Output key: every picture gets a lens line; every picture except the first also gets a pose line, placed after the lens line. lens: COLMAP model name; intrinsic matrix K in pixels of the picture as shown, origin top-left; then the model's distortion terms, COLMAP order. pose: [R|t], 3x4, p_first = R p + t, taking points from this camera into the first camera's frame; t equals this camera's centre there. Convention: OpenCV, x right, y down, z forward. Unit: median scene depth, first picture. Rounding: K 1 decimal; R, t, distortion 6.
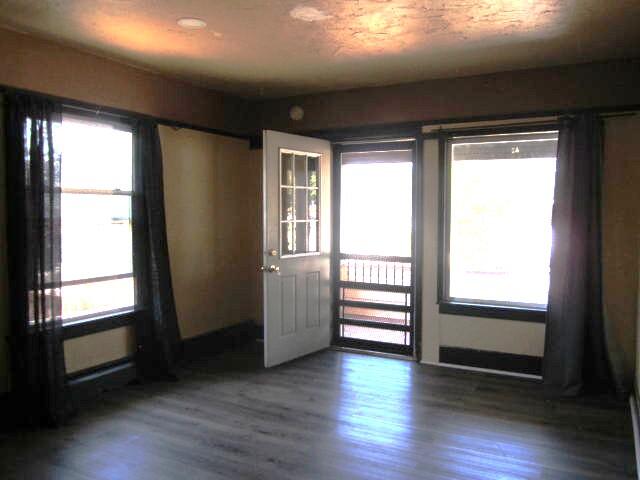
lens RADIAL K [[533.5, 0, 320.9], [0, 533.5, 238.0], [0, 0, 1]] dist [-0.026607, -0.014628]
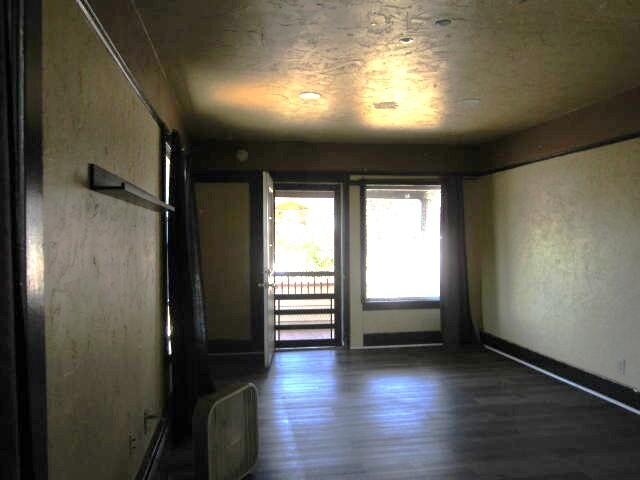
lens RADIAL K [[533.5, 0, 319.6], [0, 533.5, 240.8], [0, 0, 1]] dist [-0.026607, -0.014628]
pose [[0.802675, -0.021578, 0.596026, -0.673474], [0.037456, 0.999196, -0.014269, -0.023979], [-0.595239, 0.033778, 0.802839, -0.049422]]
